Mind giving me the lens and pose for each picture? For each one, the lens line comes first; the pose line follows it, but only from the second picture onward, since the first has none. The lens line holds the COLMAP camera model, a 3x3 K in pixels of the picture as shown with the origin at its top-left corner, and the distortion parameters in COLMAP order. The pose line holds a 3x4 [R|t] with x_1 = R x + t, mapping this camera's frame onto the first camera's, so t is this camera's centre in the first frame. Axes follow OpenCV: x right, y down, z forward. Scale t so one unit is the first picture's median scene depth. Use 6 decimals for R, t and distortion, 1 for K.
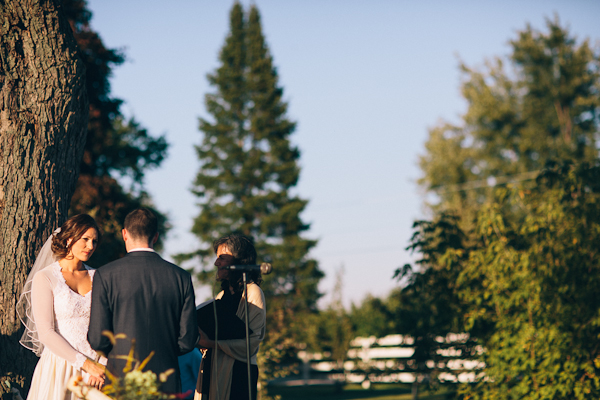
lens RADIAL K [[1462.0, 0, 300.2], [0, 1462.0, 198.0], [0, 0, 1]] dist [-0.046585, 0.000000]
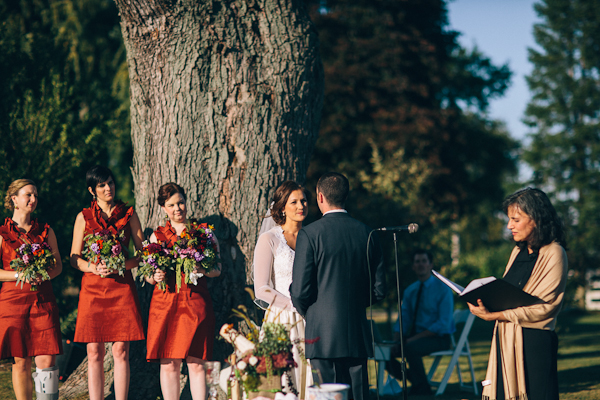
lens RADIAL K [[1462.0, 0, 299.8], [0, 1462.0, 201.6], [0, 0, 1]] dist [-0.046585, 0.000000]
pose [[0.969017, -0.020357, -0.246152, 0.114559], [0.033502, 0.998220, 0.049331, -0.022205], [0.244710, -0.056049, 0.967975, -0.095841]]
